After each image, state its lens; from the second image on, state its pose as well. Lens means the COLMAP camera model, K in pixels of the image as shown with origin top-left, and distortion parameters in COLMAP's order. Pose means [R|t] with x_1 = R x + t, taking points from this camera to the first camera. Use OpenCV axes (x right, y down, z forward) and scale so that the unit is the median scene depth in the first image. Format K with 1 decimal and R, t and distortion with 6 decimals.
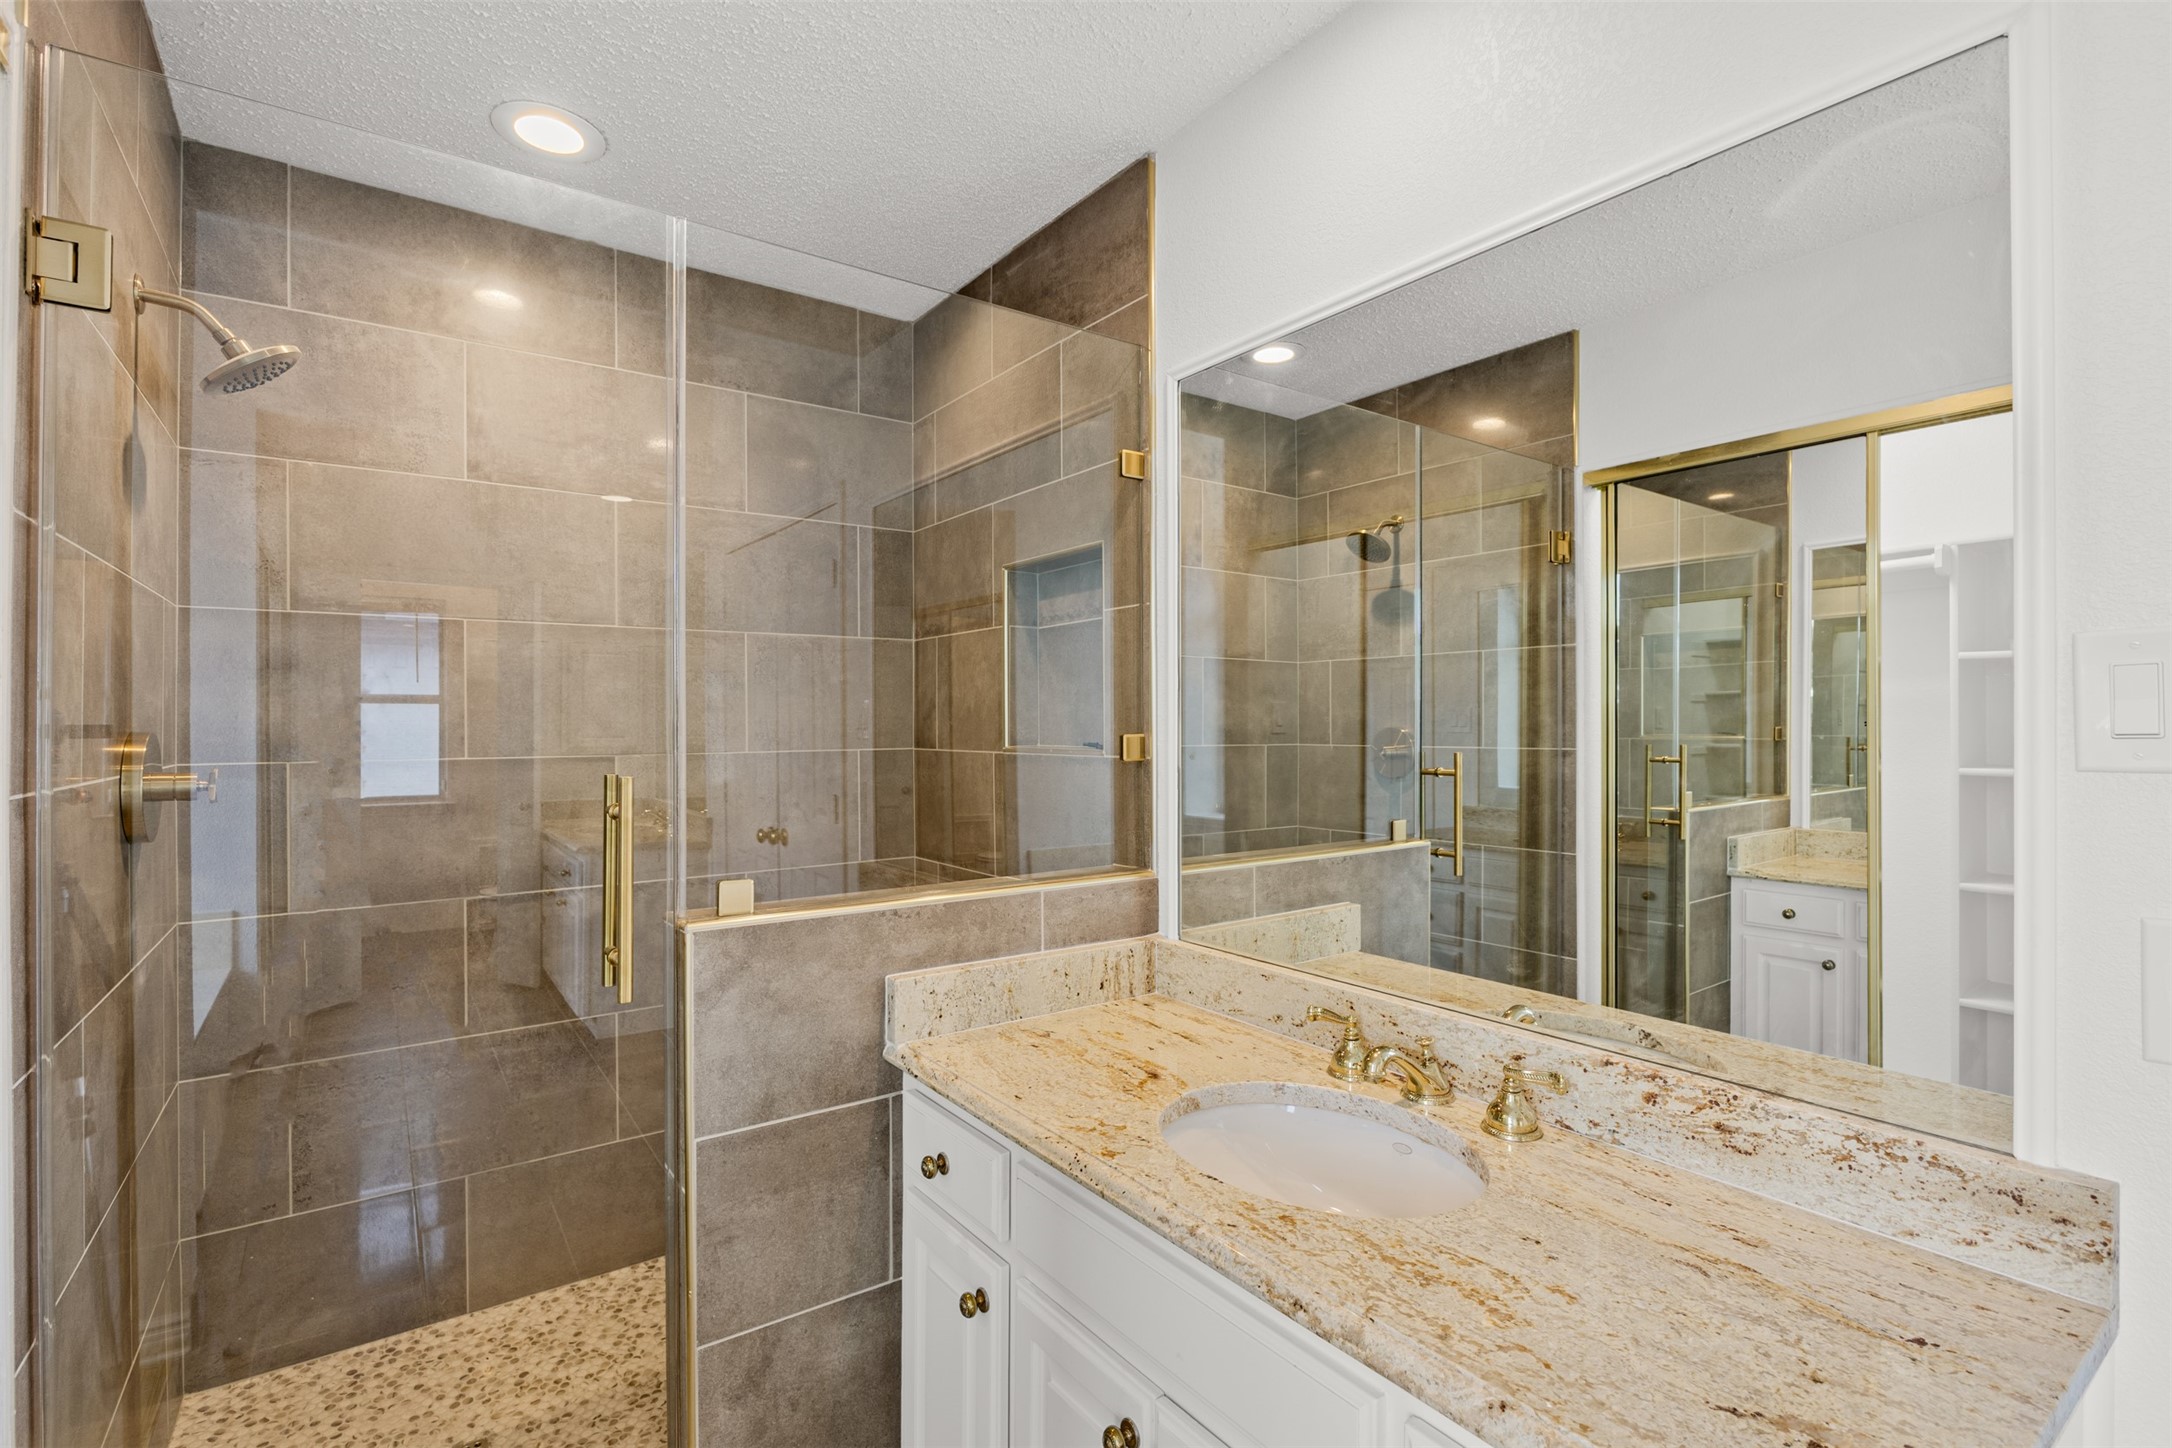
lens RADIAL K [[1020.8, 0, 1109.2], [0, 1020.8, 727.4], [0, 0, 1]] dist [-0.005202, -0.000838]
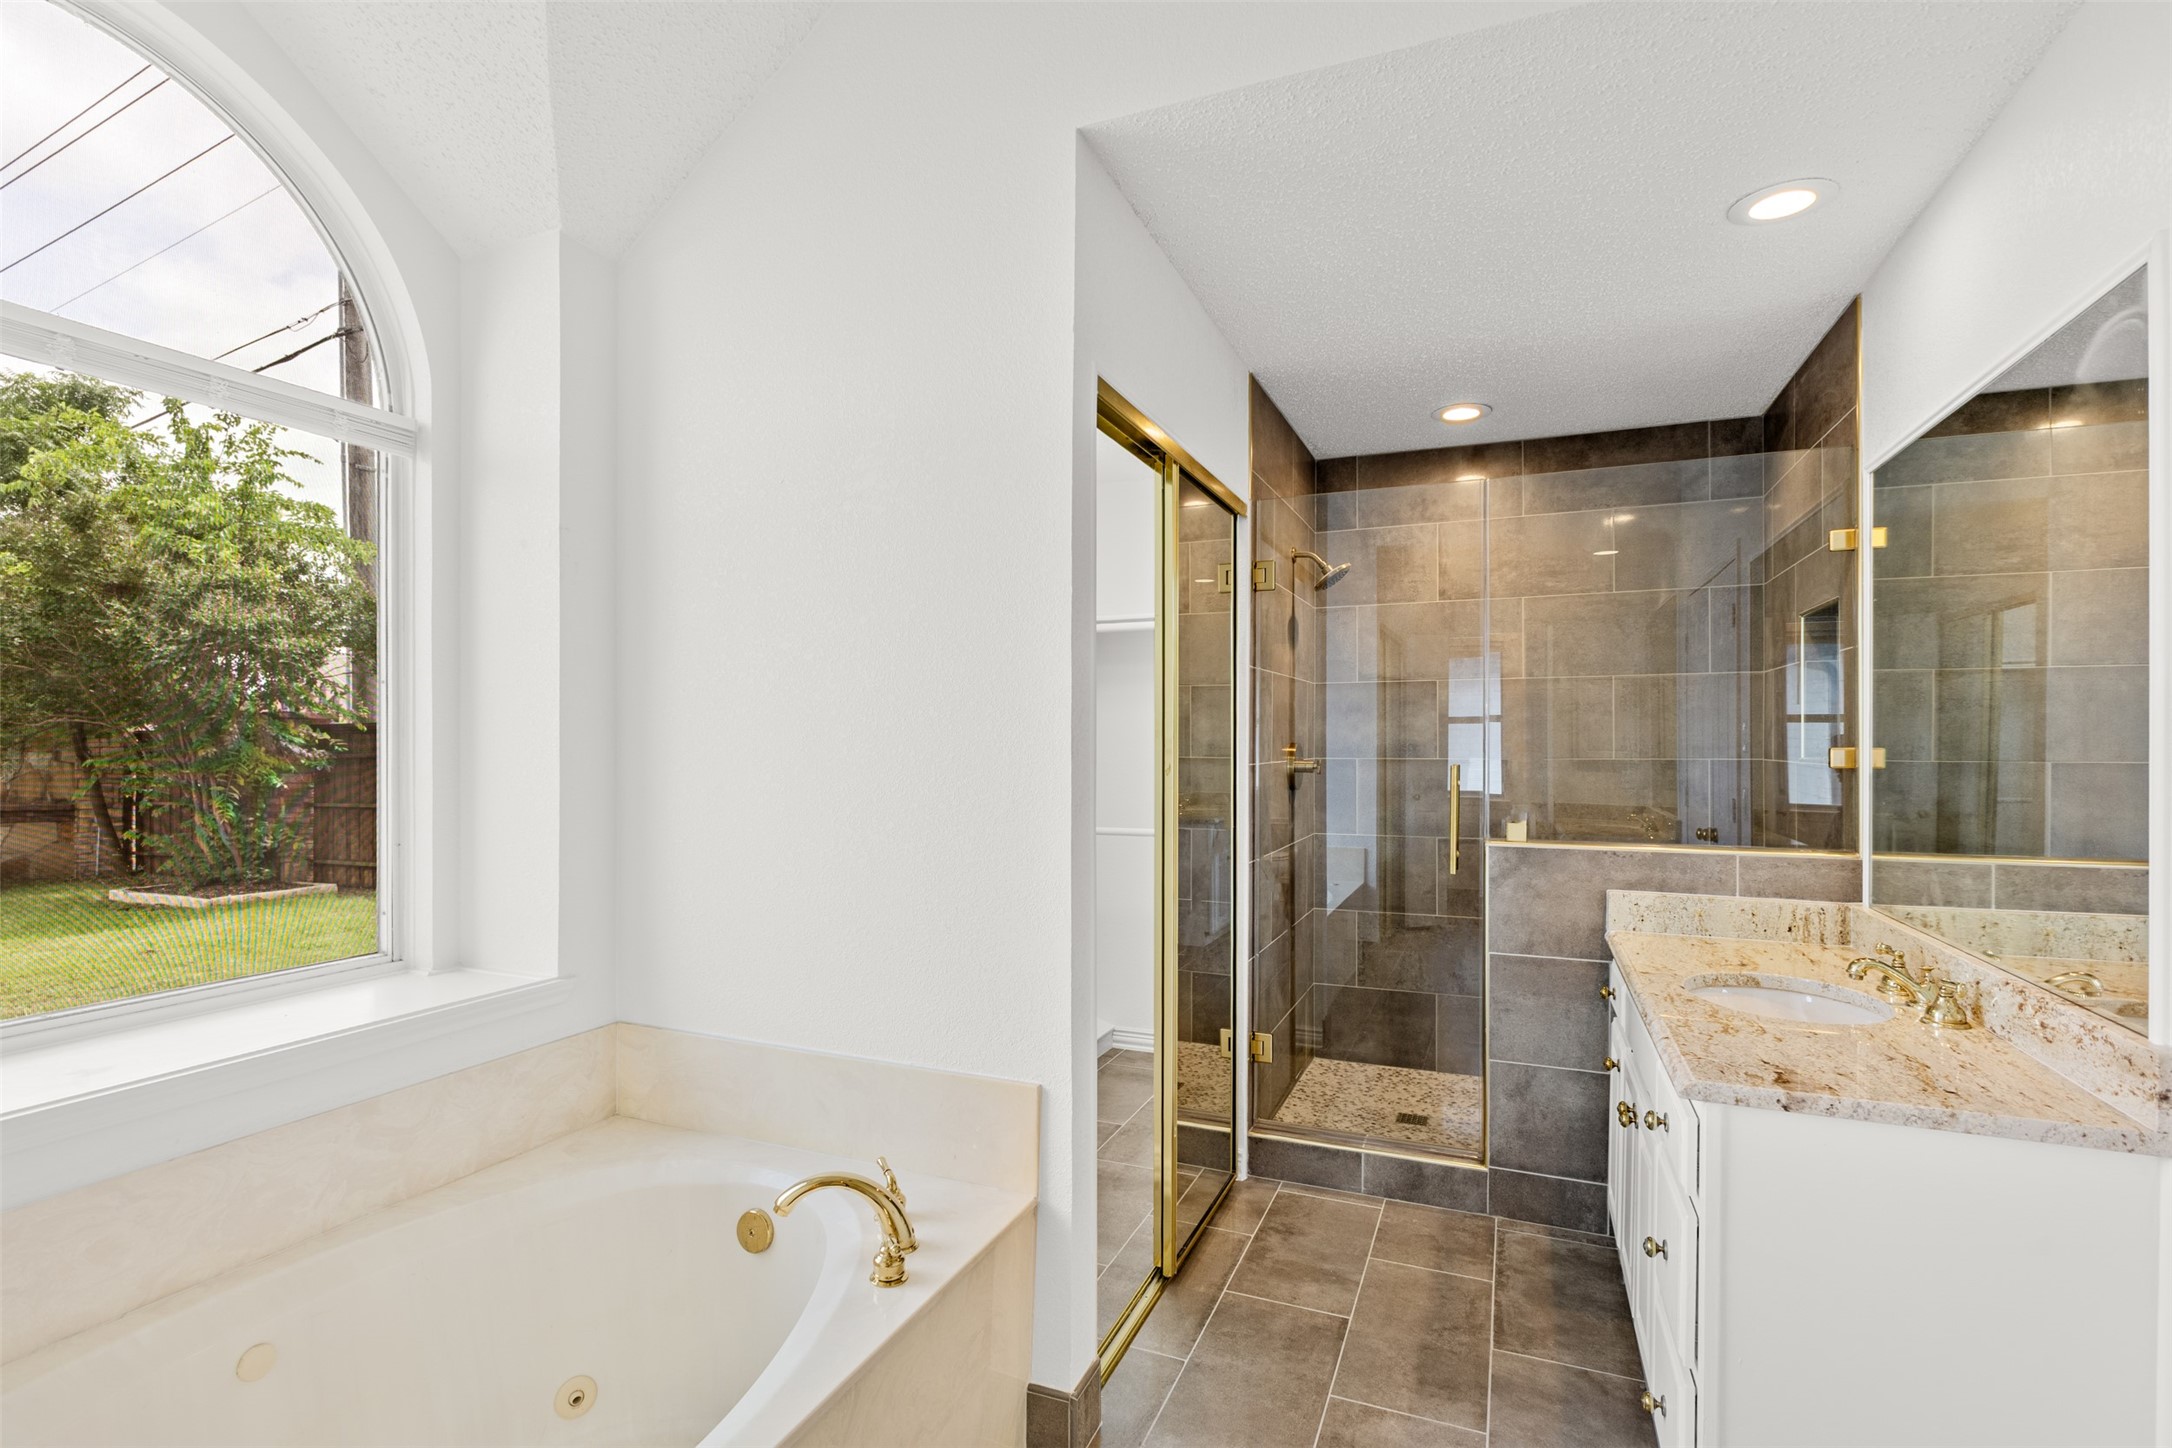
lens RADIAL K [[1020.8, 0, 1090.2], [0, 1020.8, 735.0], [0, 0, 1]] dist [-0.005202, -0.000838]
pose [[0.523197, -0.002938, -0.852207, 0.686454], [-0.002790, 0.999983, -0.005161, -0.000108], [0.852207, 0.005078, 0.523179, -0.539669]]
